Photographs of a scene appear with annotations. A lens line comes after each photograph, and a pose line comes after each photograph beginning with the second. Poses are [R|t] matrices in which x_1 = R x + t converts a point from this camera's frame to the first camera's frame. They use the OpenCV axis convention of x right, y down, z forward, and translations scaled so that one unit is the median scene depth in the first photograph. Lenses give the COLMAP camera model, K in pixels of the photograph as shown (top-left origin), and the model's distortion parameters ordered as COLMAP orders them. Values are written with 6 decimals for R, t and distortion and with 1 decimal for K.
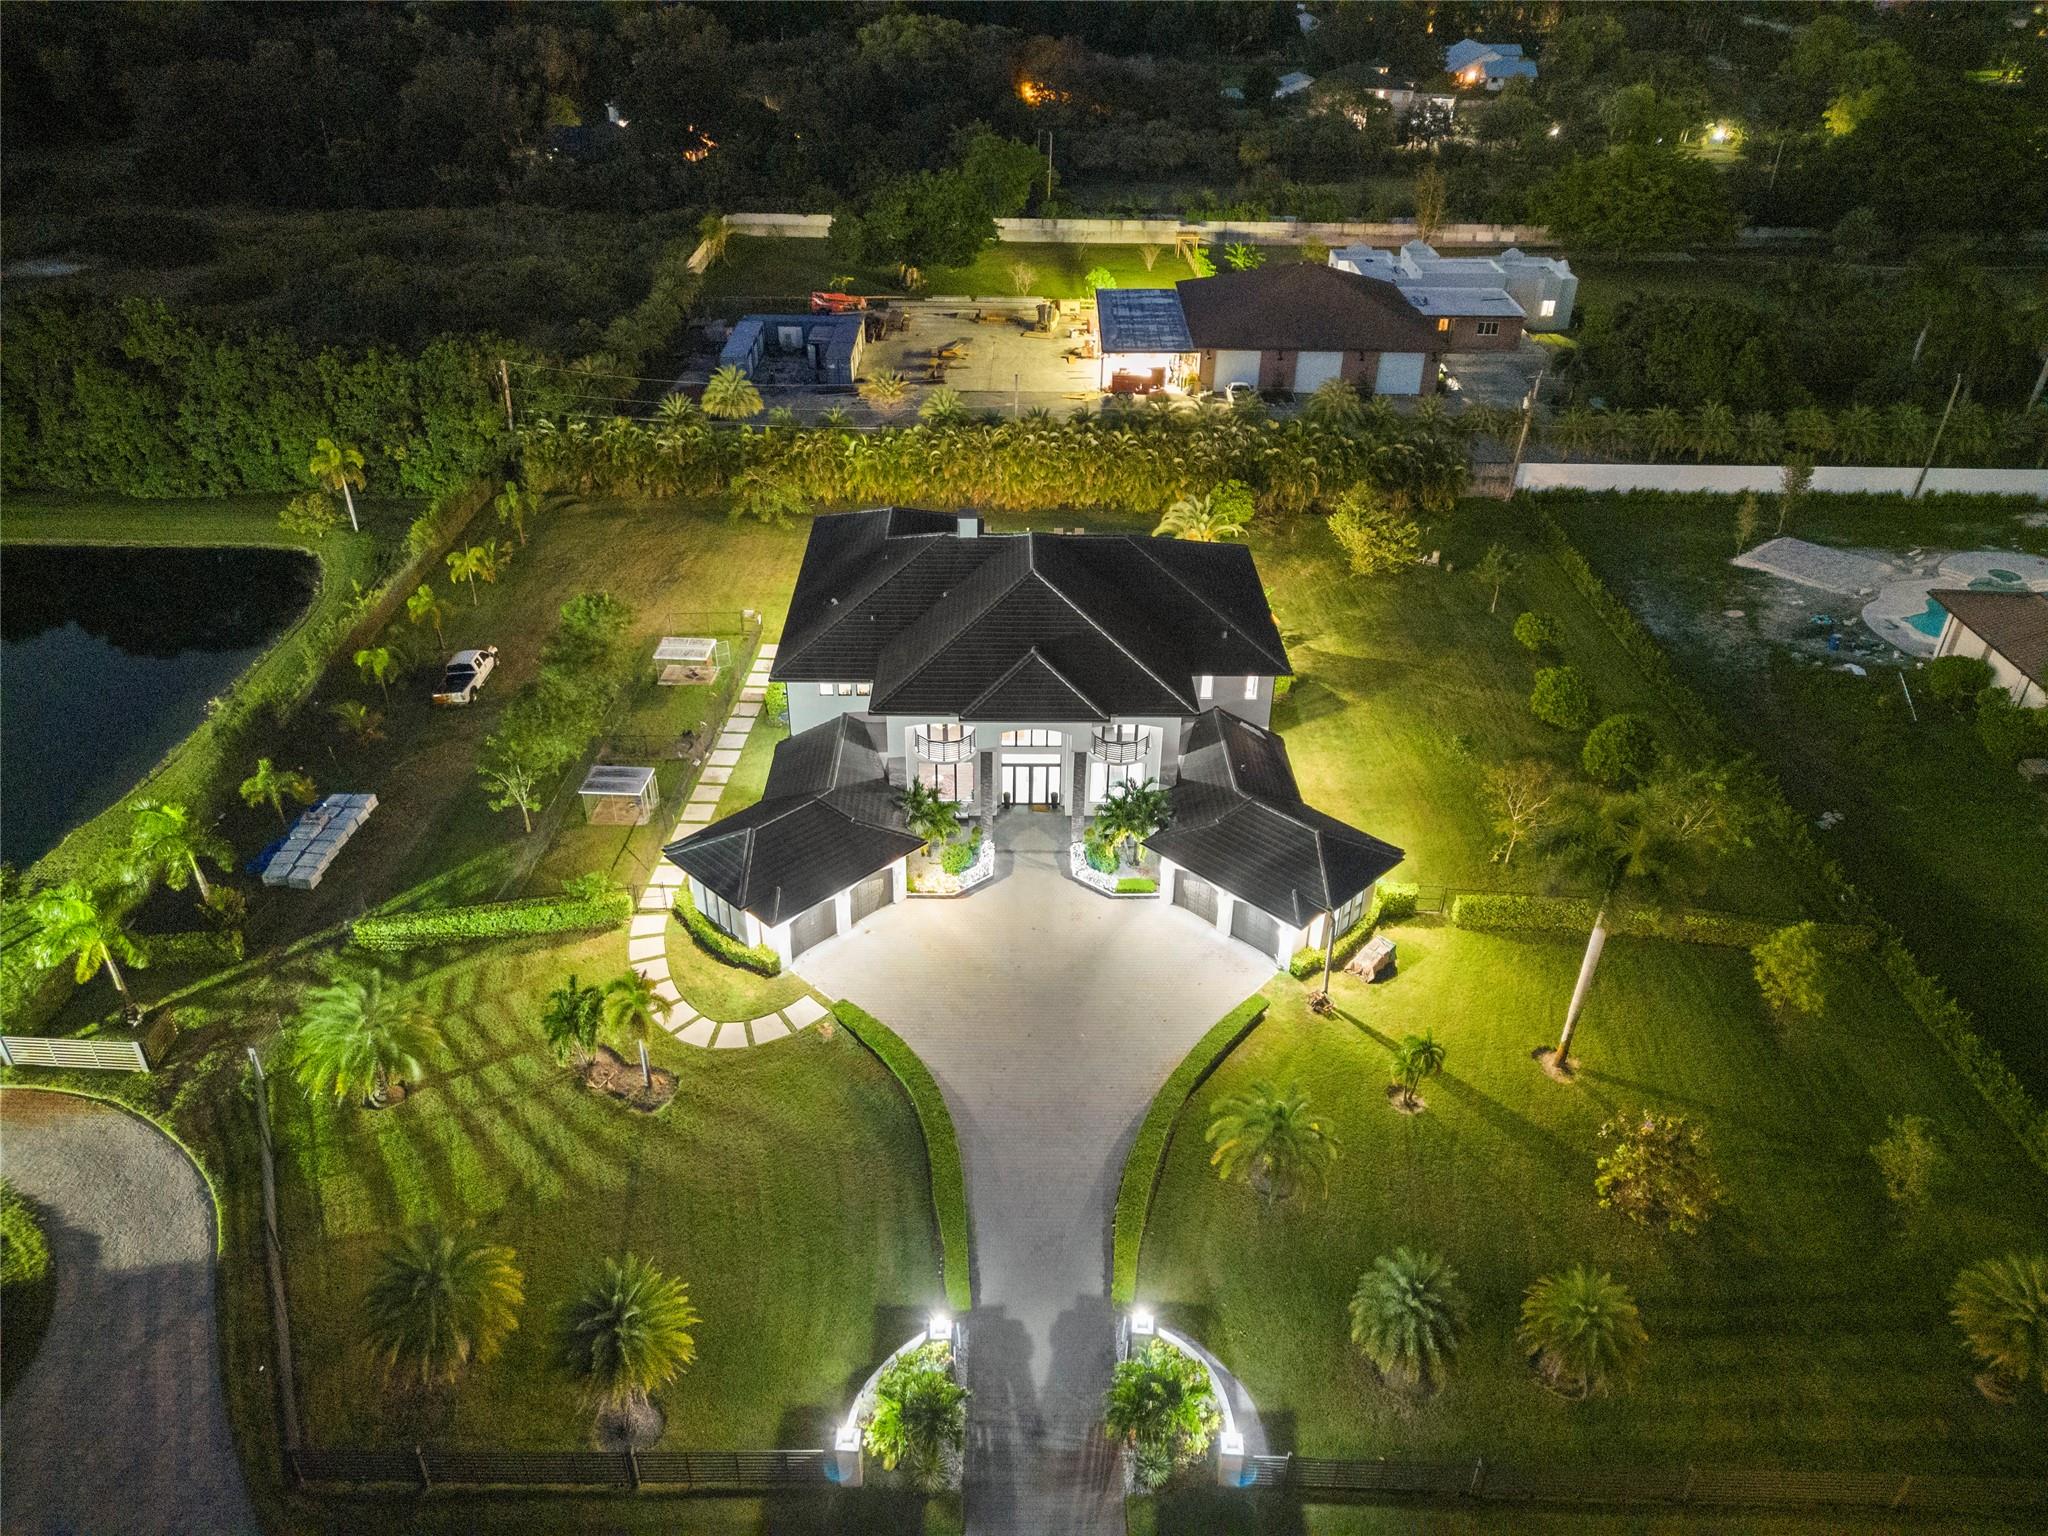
lens RADIAL K [[1430.9, 0, 1024.6], [0, 1430.9, 783.7], [0, 0, 1]] dist [0.078734, -0.088007]
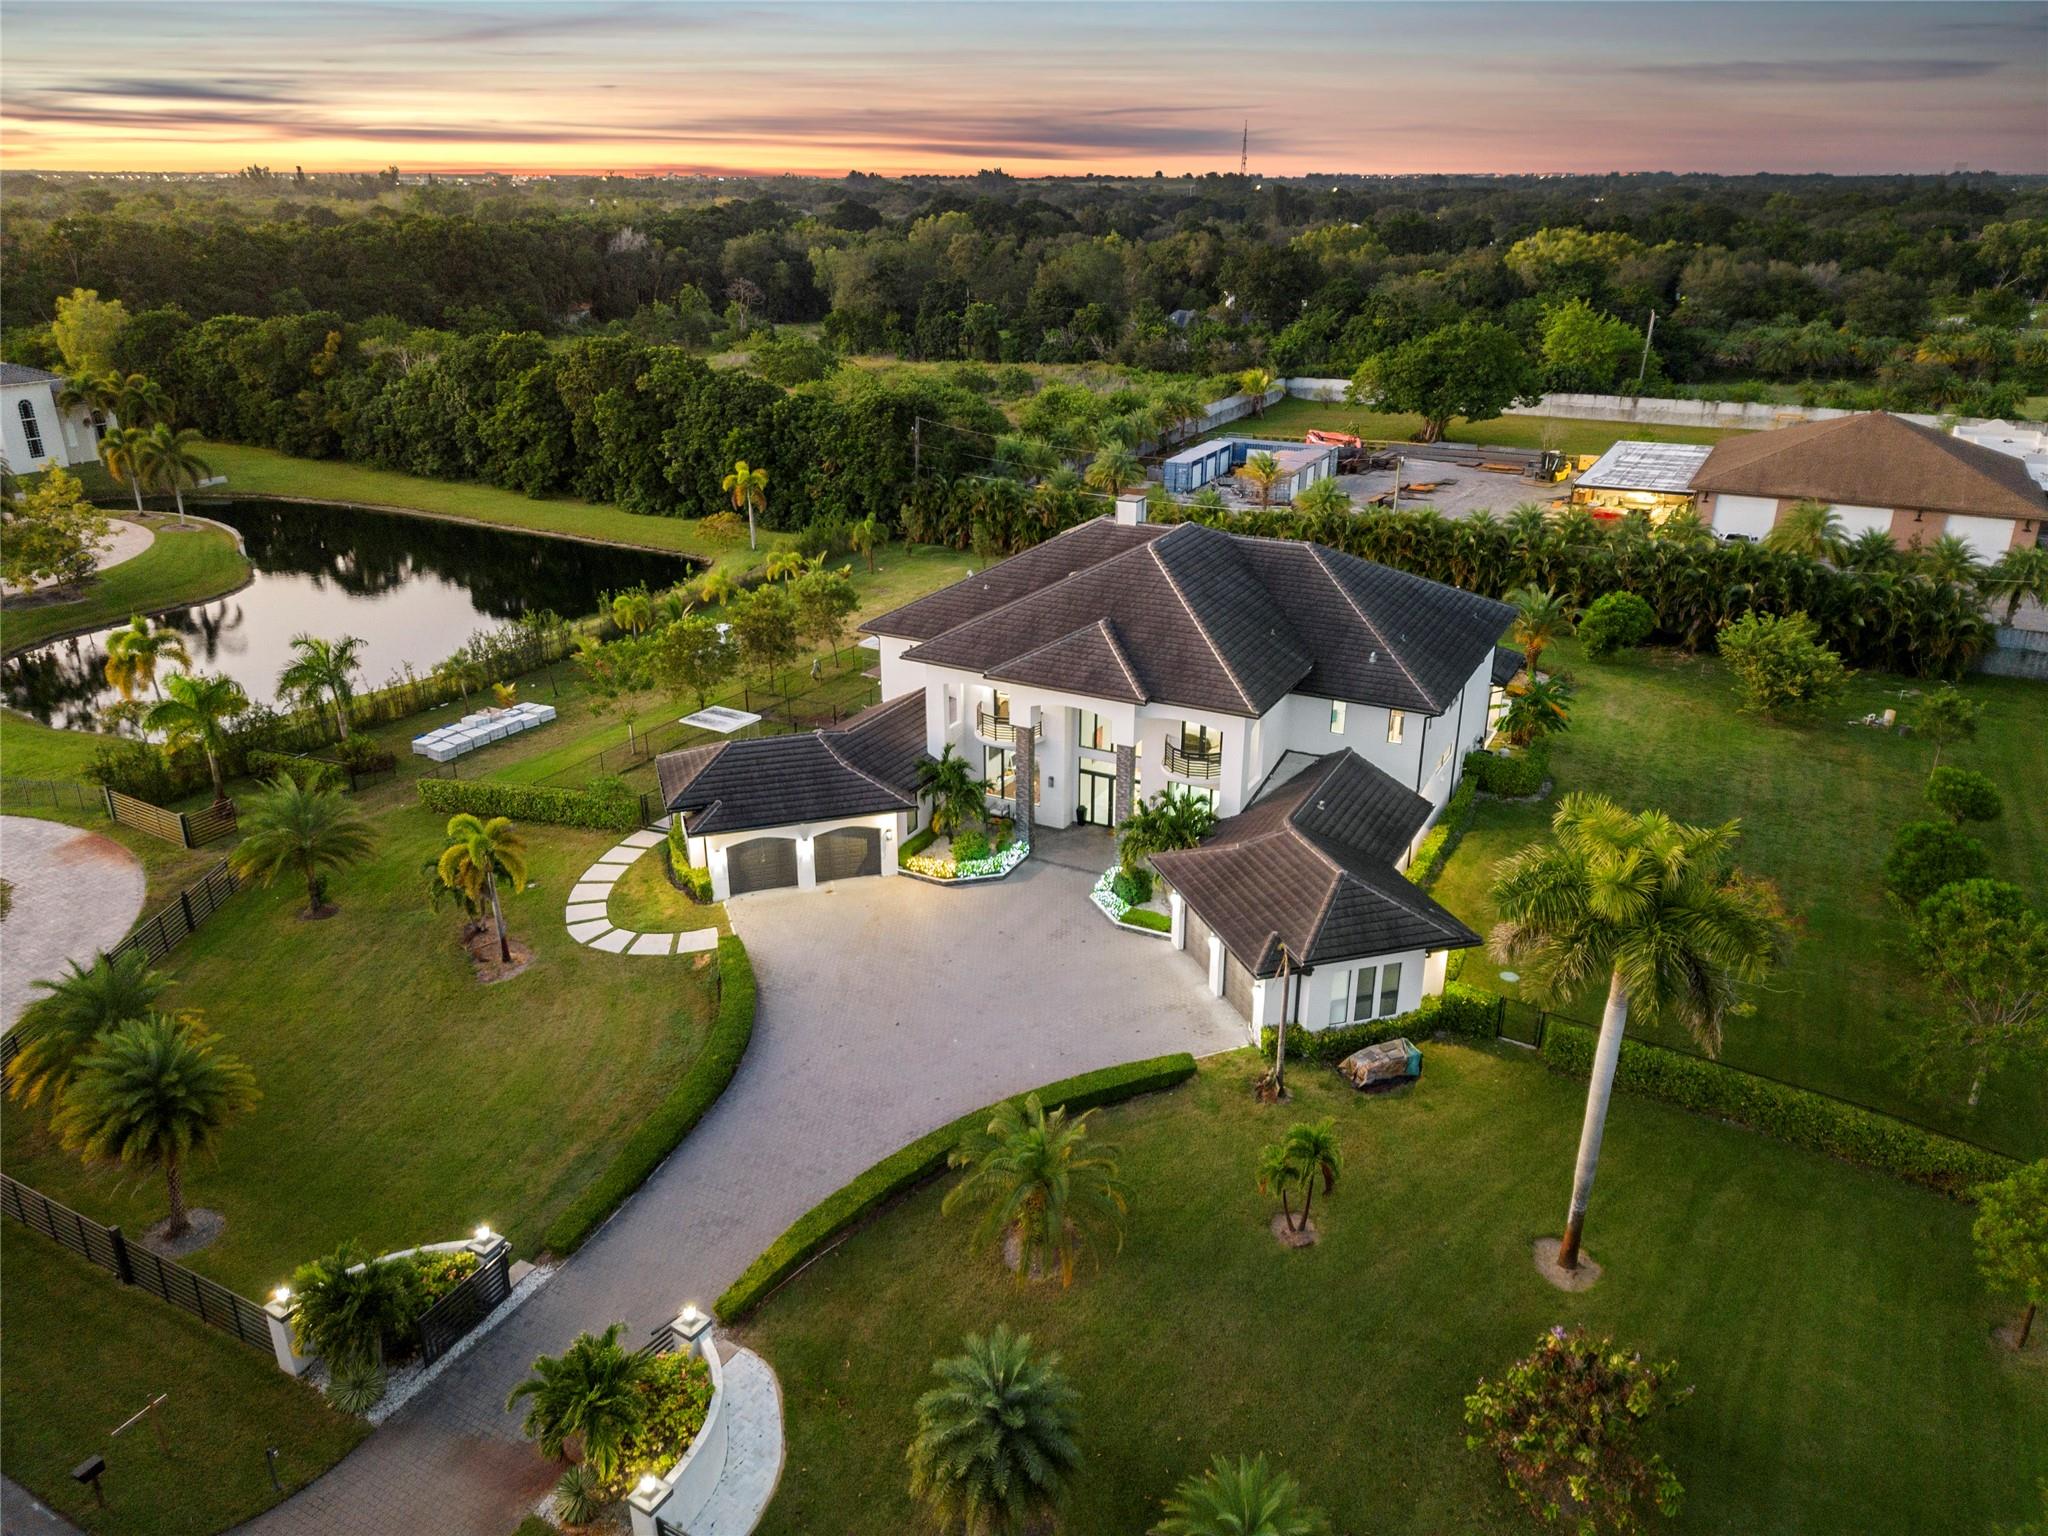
lens RADIAL K [[1430.9, 0, 1024.6], [0, 1430.9, 783.7], [0, 0, 1]] dist [0.078734, -0.088007]
pose [[0.879906, 0.172418, -0.442761, 0.329263], [-0.245608, 0.962737, -0.113198, 0.097476], [0.406745, 0.208349, 0.889466, 0.228939]]
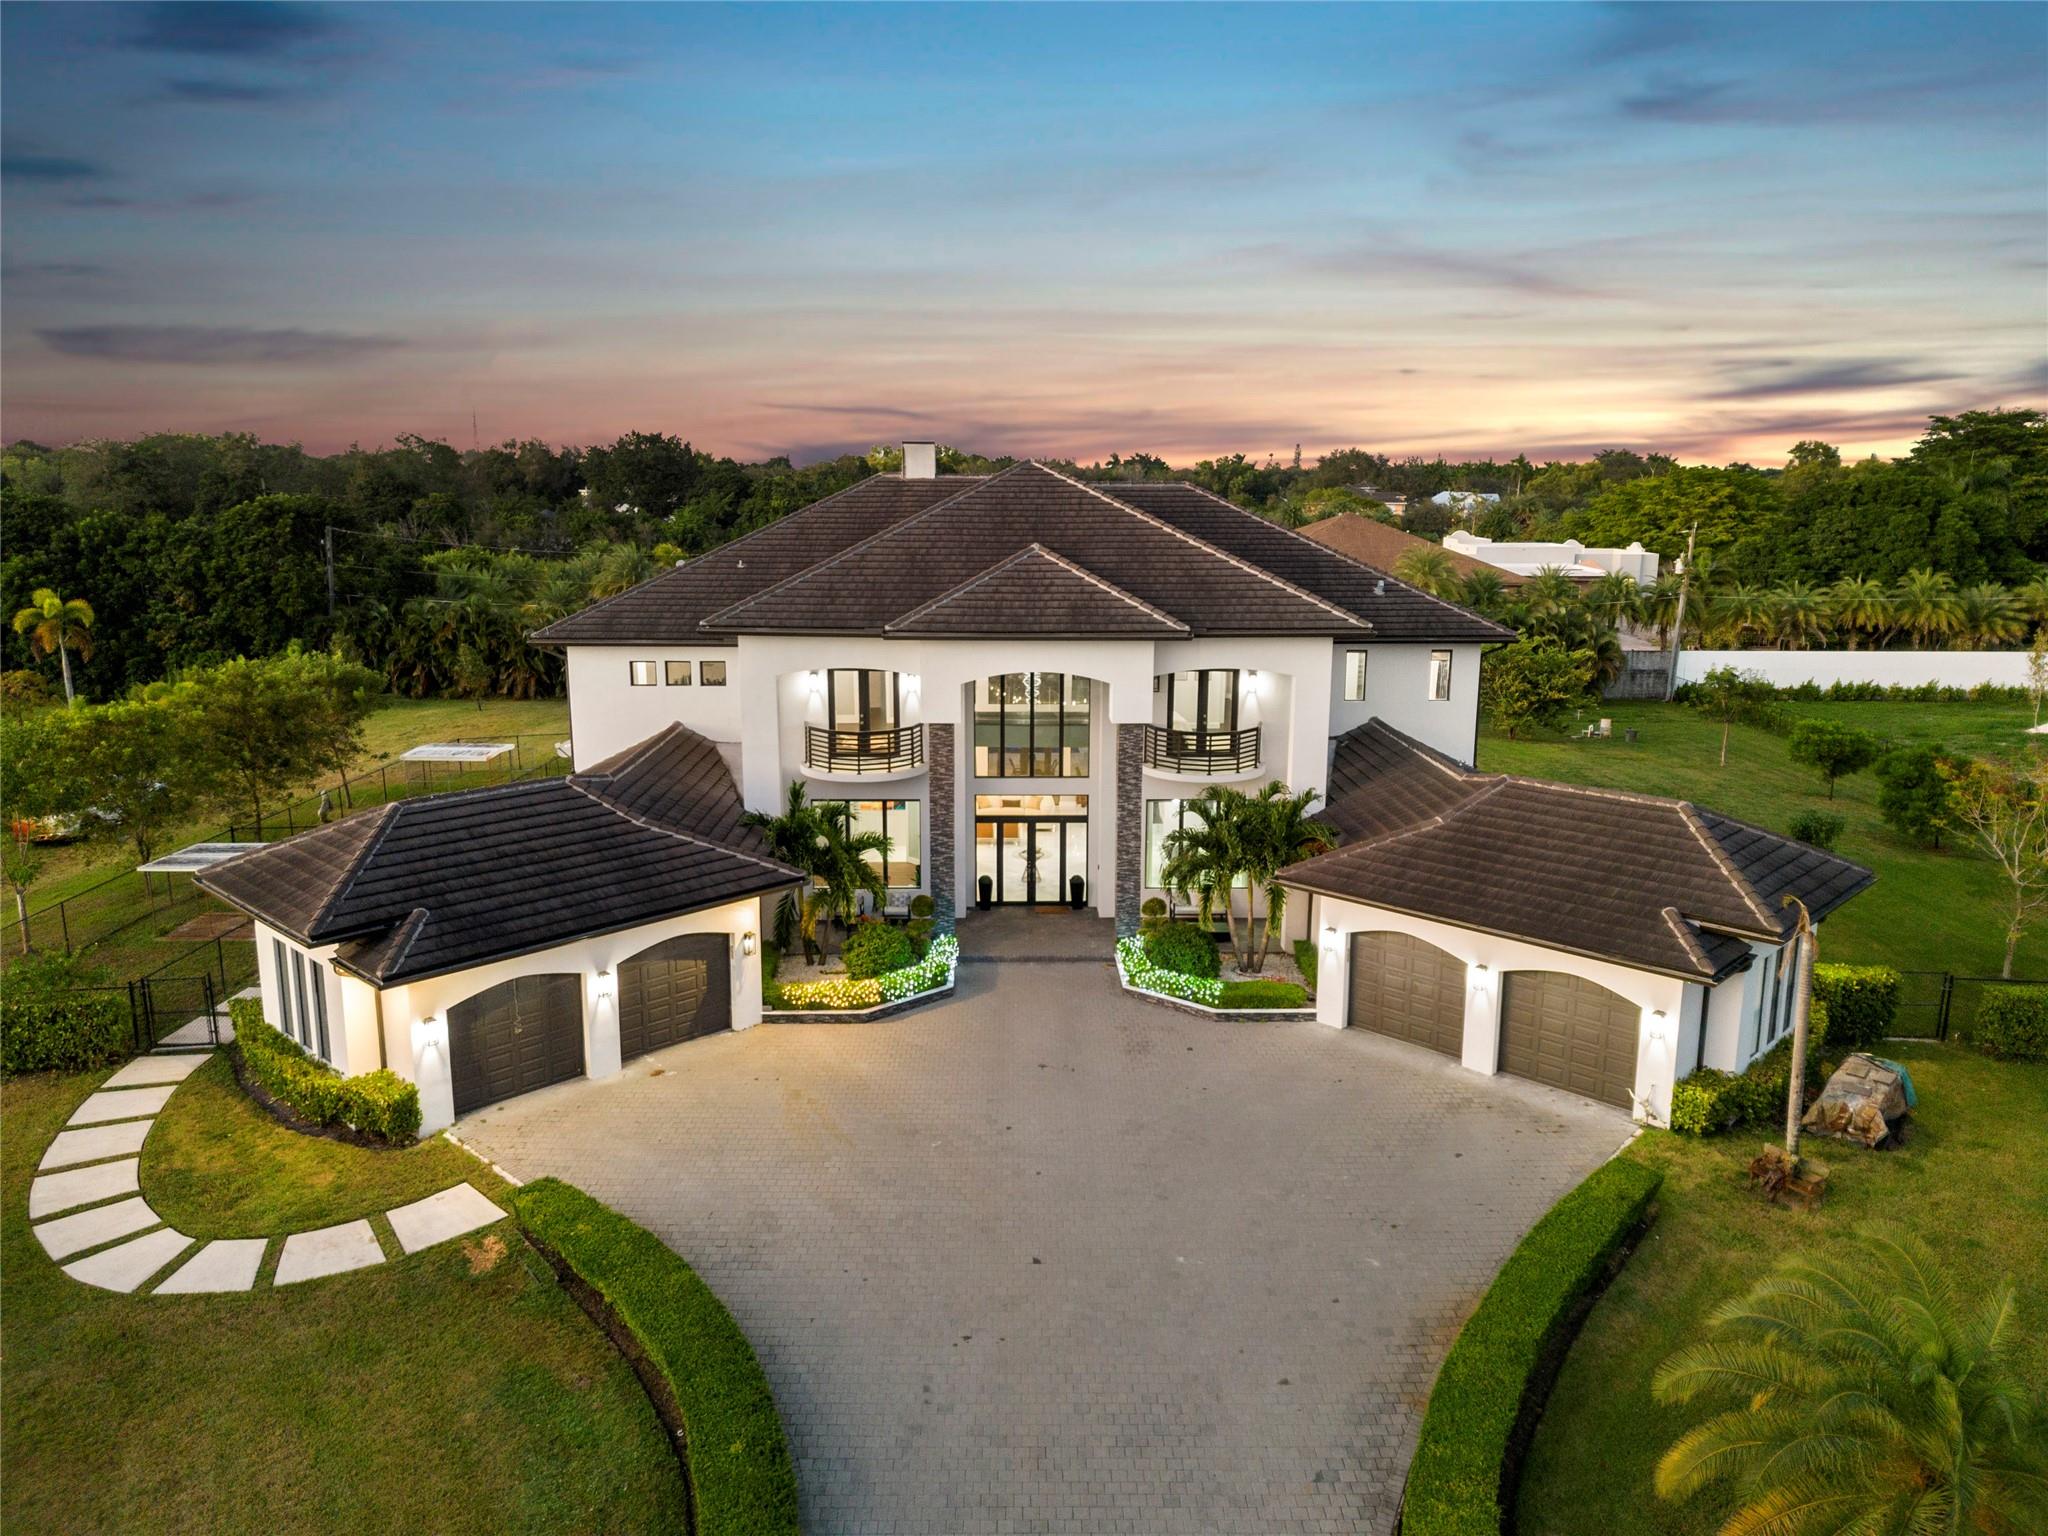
lens RADIAL K [[1430.9, 0, 1024.6], [0, 1430.9, 783.7], [0, 0, 1]] dist [0.078734, -0.088007]
pose [[0.999922, -0.011615, 0.004593, -0.000266], [0.012487, 0.937184, -0.348611, 0.155722], [-0.000256, 0.348641, 0.937256, 0.498545]]
